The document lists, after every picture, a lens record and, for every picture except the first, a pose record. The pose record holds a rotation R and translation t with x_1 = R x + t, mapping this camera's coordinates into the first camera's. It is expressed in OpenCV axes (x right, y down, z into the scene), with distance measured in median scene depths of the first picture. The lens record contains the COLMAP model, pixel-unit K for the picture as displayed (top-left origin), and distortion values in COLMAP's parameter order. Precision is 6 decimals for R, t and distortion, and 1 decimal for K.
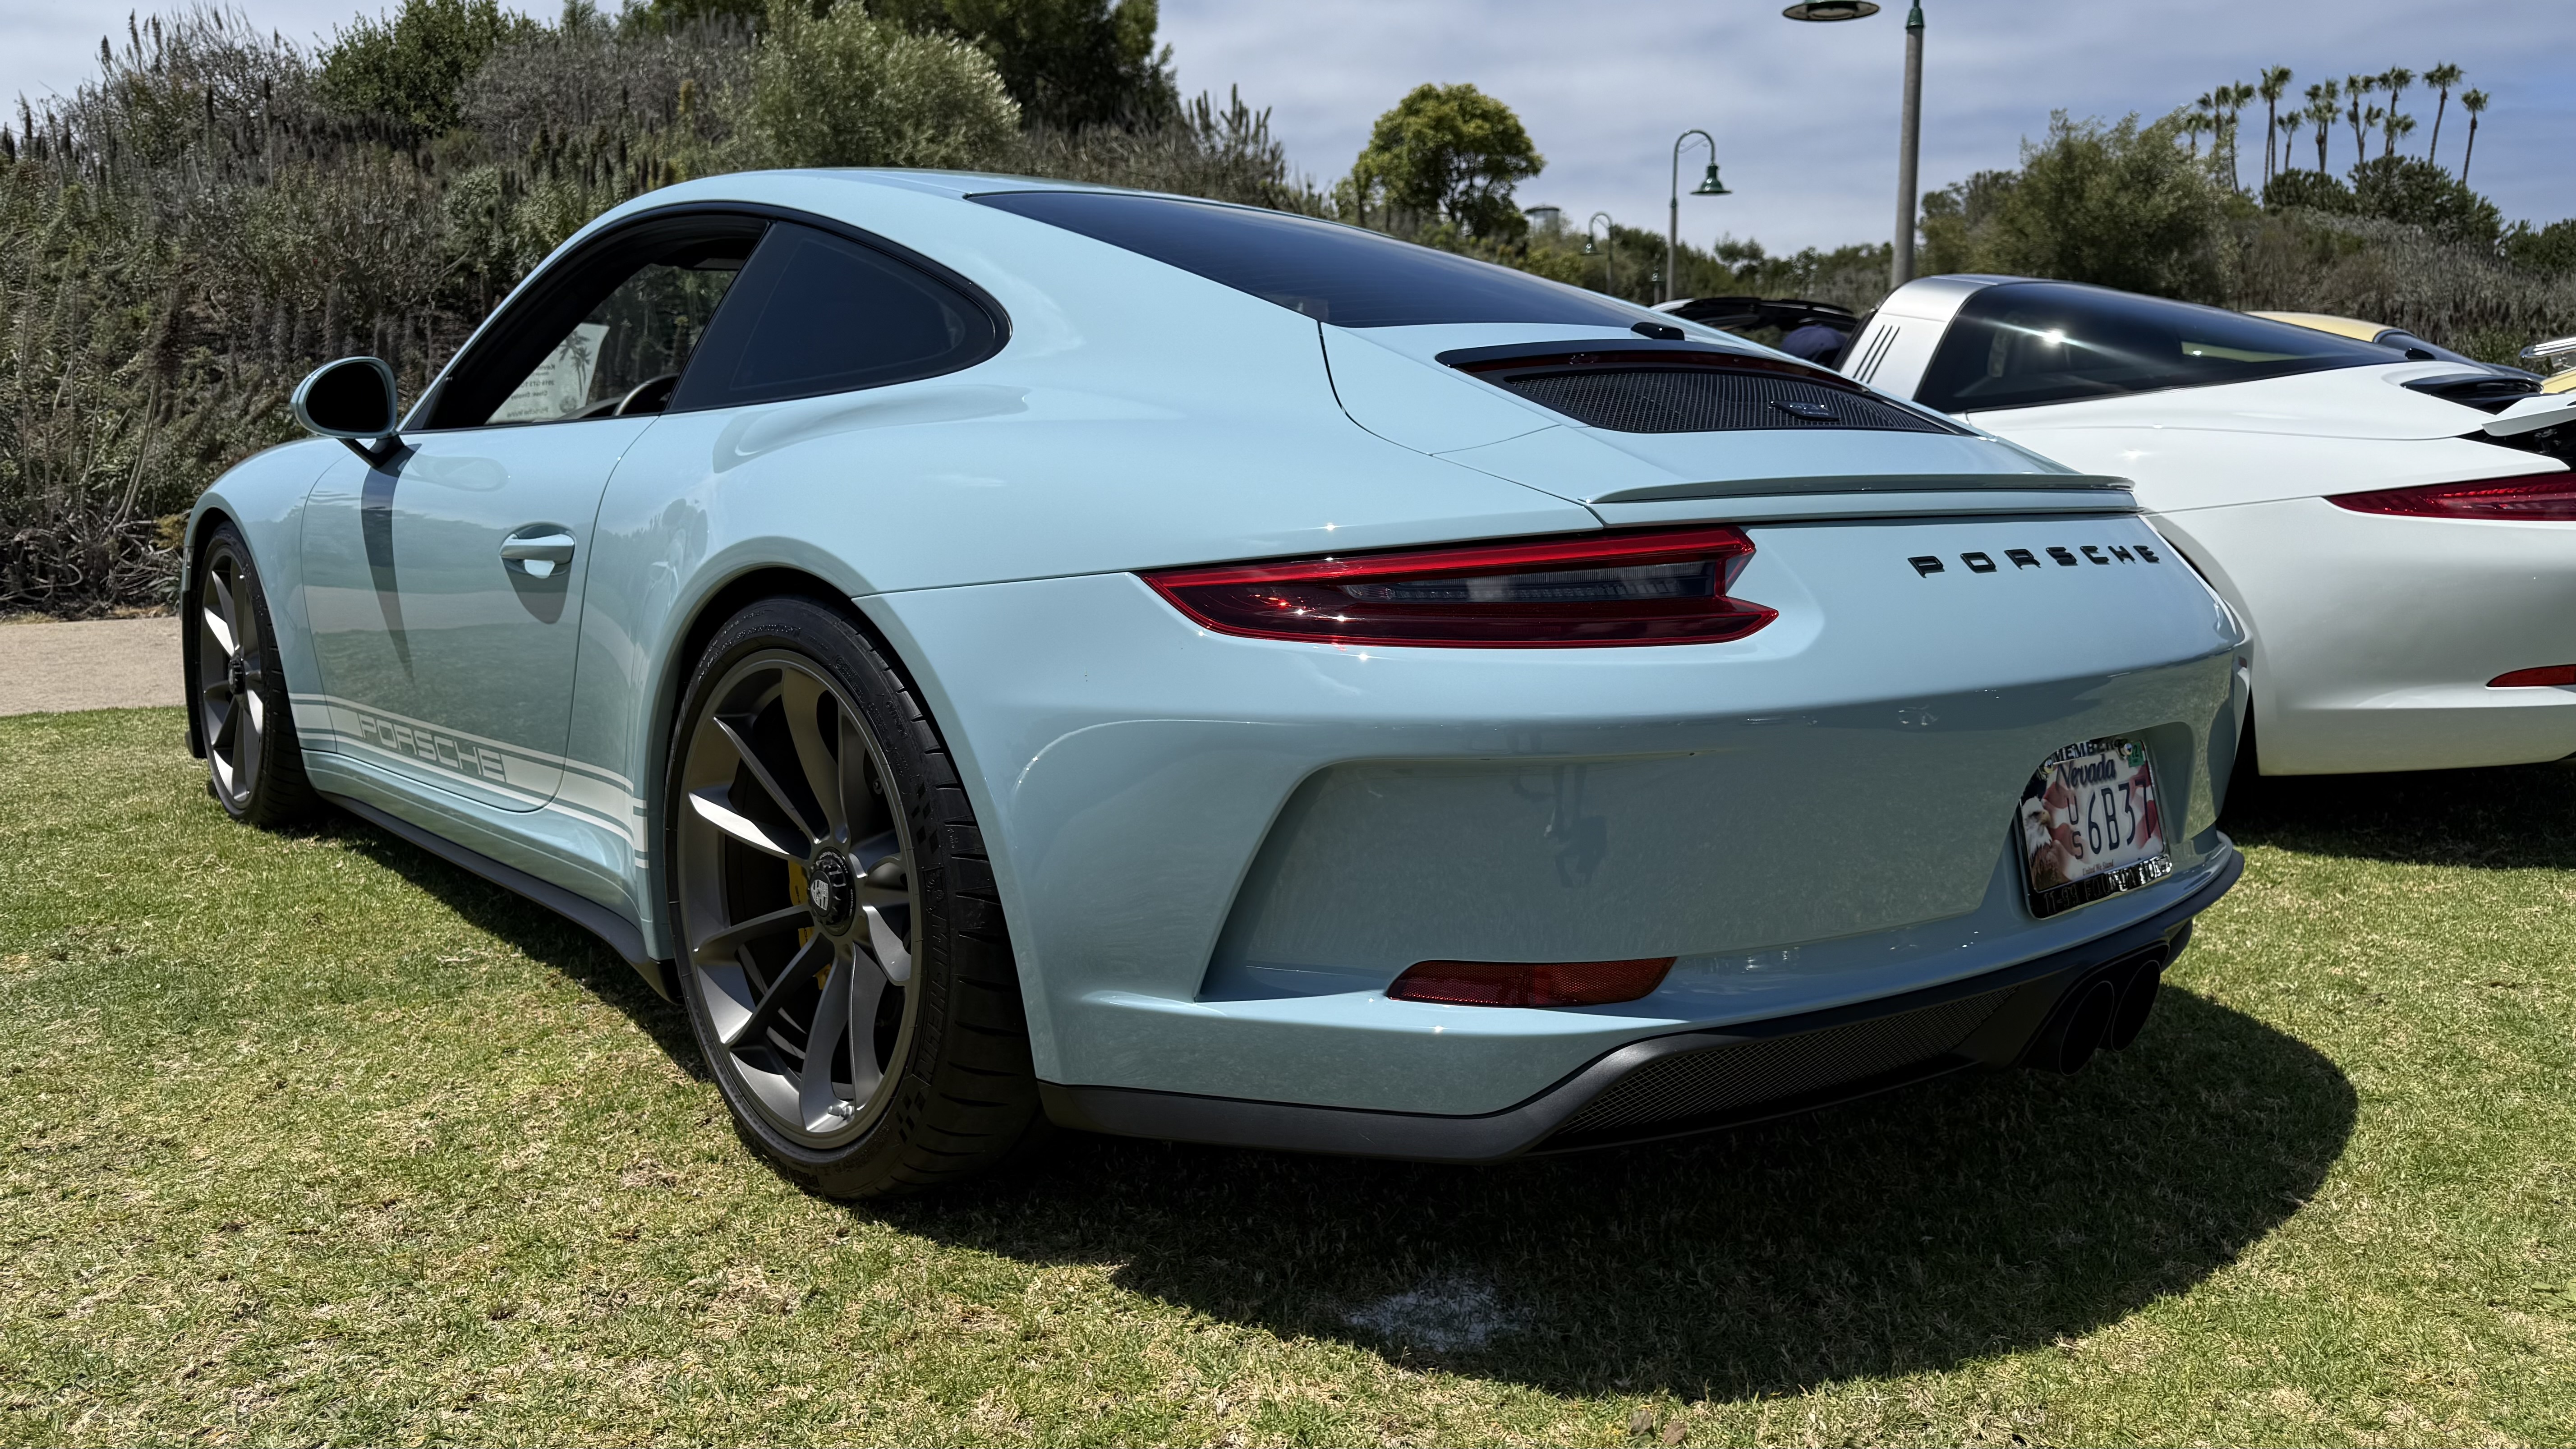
lens RADIAL K [[1722.0, 0, 1278.0], [0, 1722.0, 734.0], [0, 0, 1]] dist [0.152239, -0.266368]
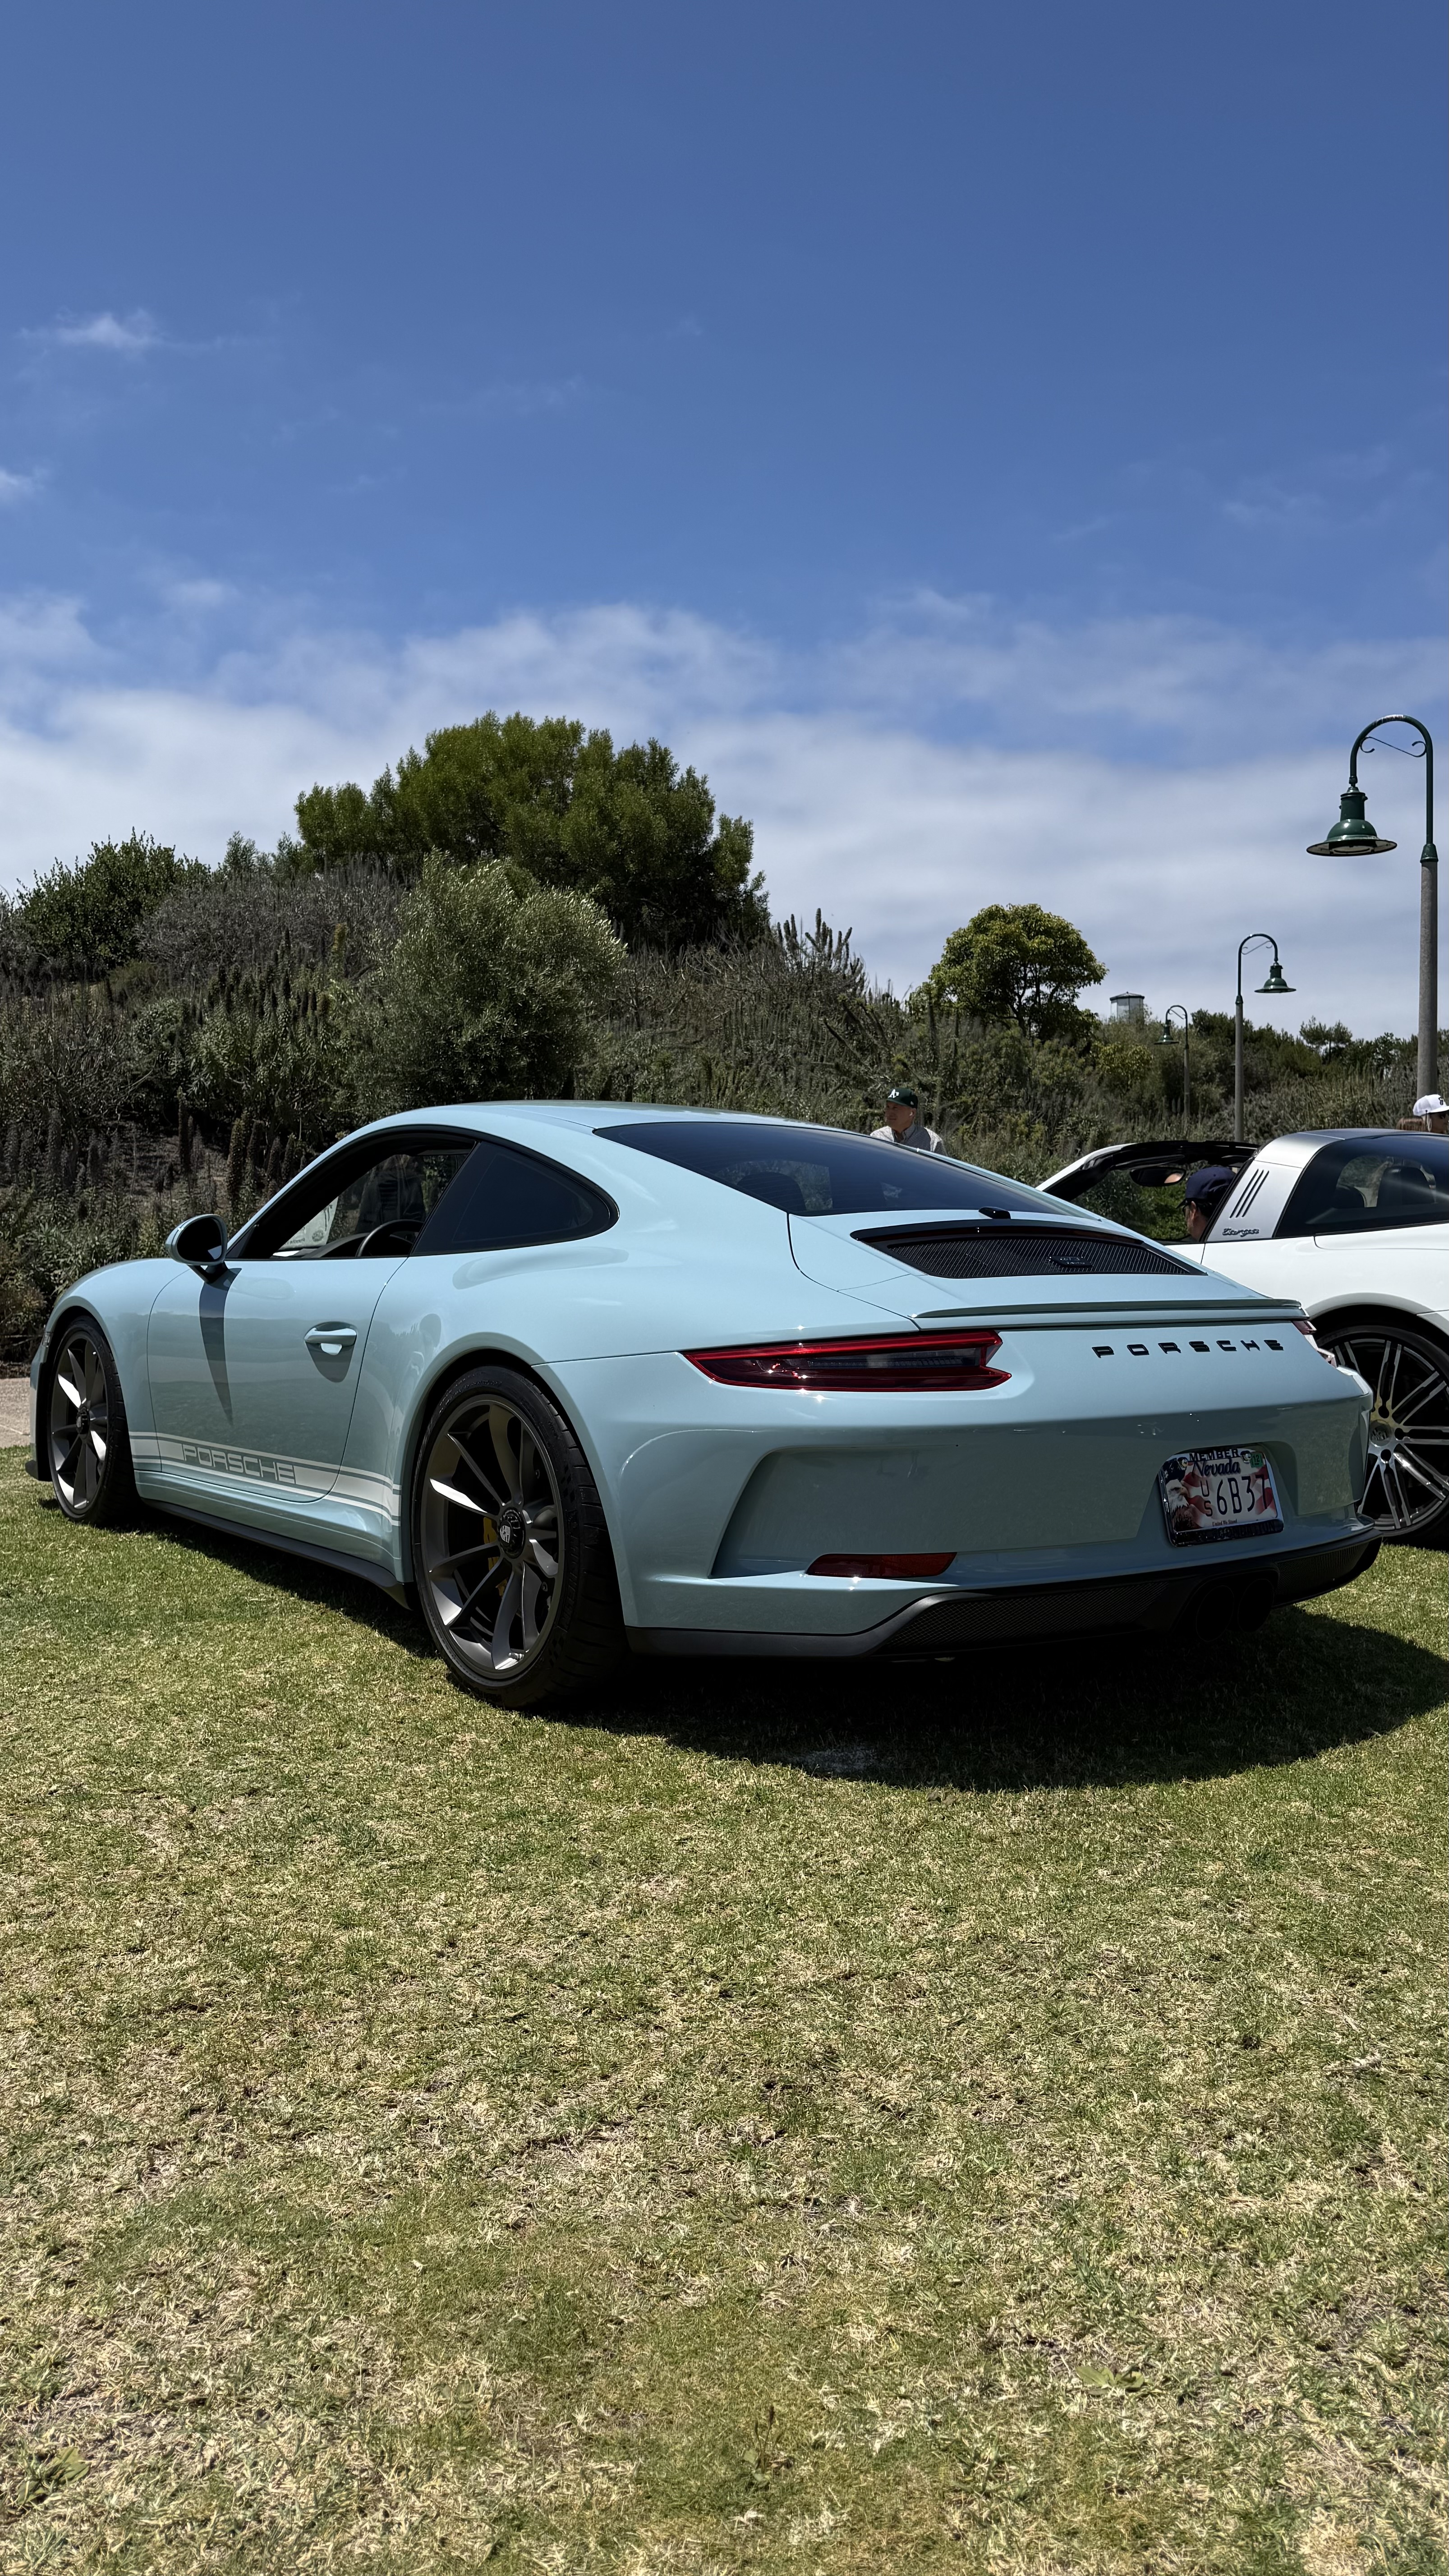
lens RADIAL K [[1722.0, 0, 724.5], [0, 1722.0, 1288.0], [0, 0, 1]] dist [0.152239, -0.266368]
pose [[0.996419, -0.000030, -0.084555, 0.060831], [-0.010608, 0.992055, -0.125360, 0.035641], [0.083887, 0.125808, 0.988502, -0.425707]]
